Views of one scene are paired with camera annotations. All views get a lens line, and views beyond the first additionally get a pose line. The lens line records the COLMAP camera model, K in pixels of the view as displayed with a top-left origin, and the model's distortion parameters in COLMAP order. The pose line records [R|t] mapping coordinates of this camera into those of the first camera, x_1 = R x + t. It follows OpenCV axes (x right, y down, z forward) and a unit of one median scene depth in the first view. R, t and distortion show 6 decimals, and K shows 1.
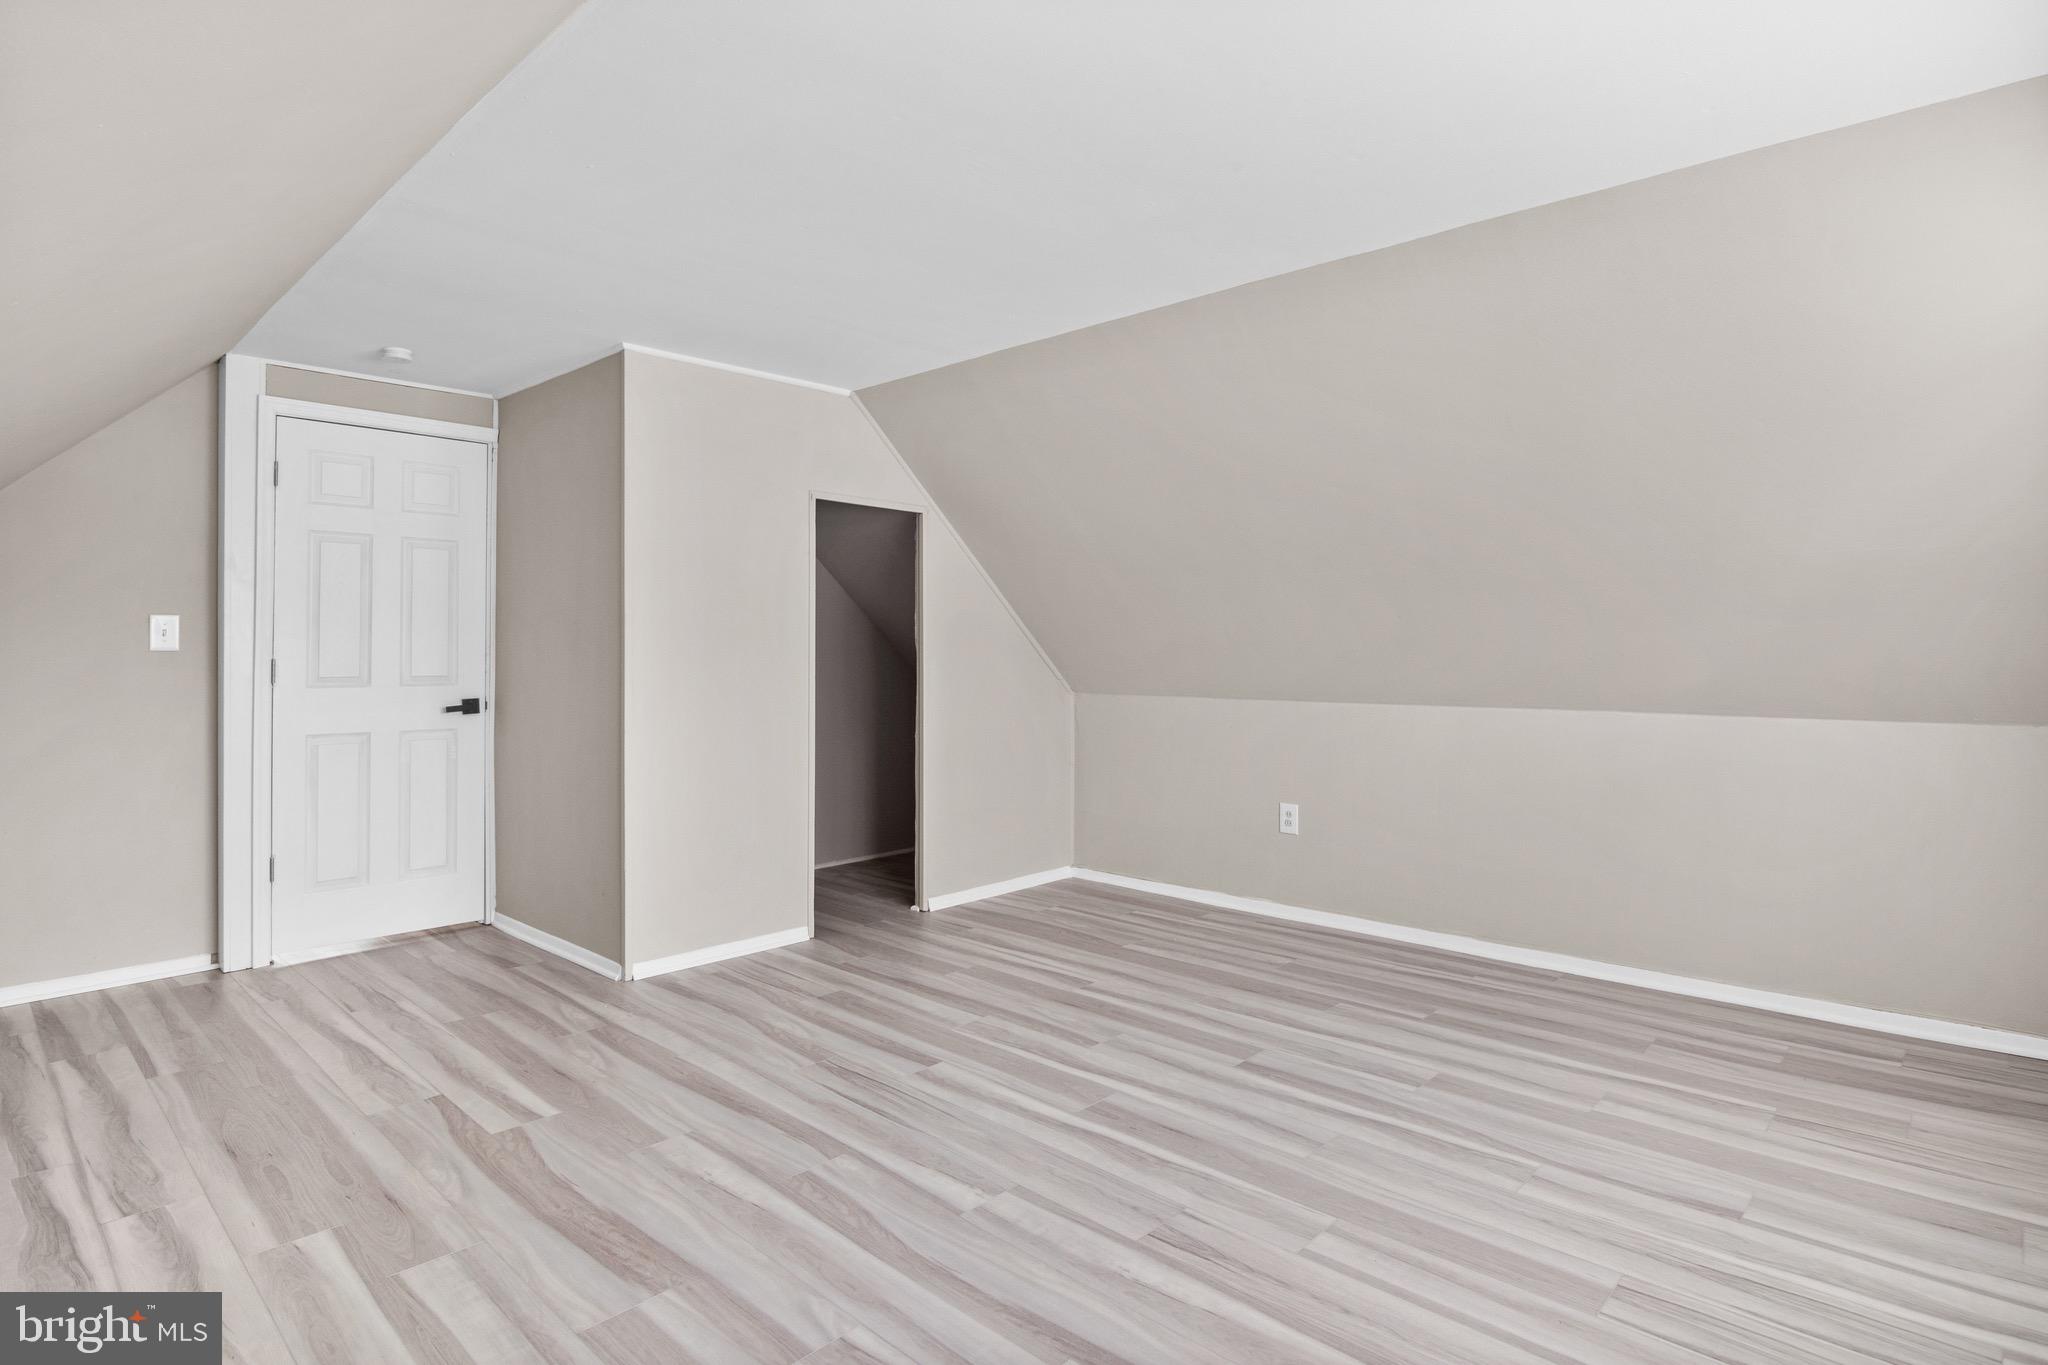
lens RADIAL K [[1044.0, 0, 1018.0], [0, 1044.0, 671.8], [0, 0, 1]] dist [-0.003958, -0.008103]
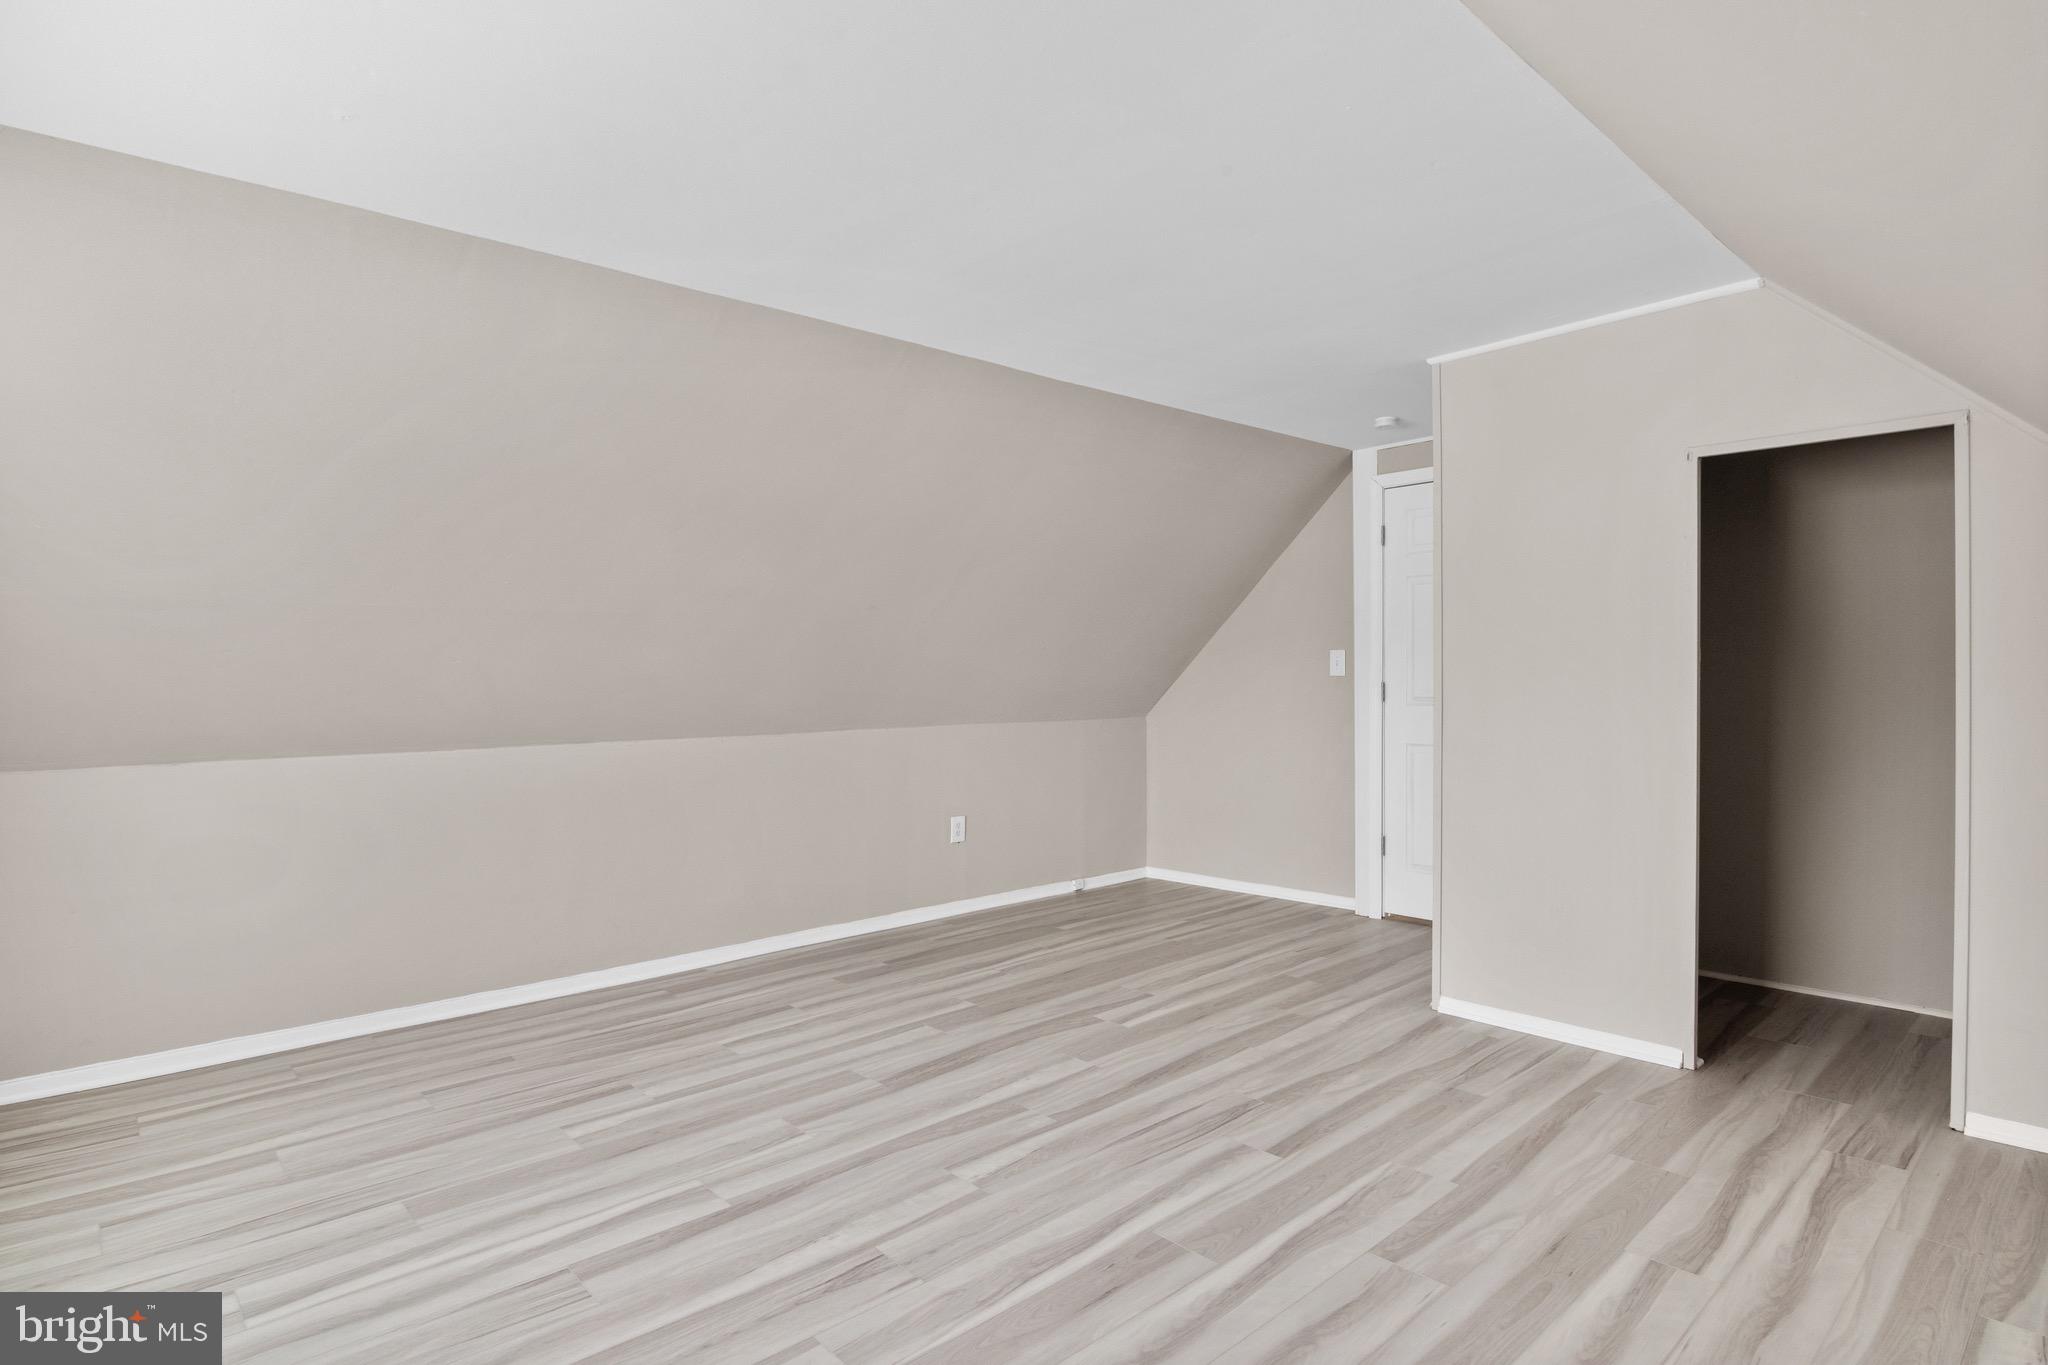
lens RADIAL K [[1044.0, 0, 1017.3], [0, 1044.0, 680.7], [0, 0, 1]] dist [-0.003958, -0.008103]
pose [[-0.067407, 0.003331, -0.997720, 0.837179], [-0.005721, 0.999977, 0.003725, -0.021889], [0.997709, 0.005959, -0.067386, 0.880880]]
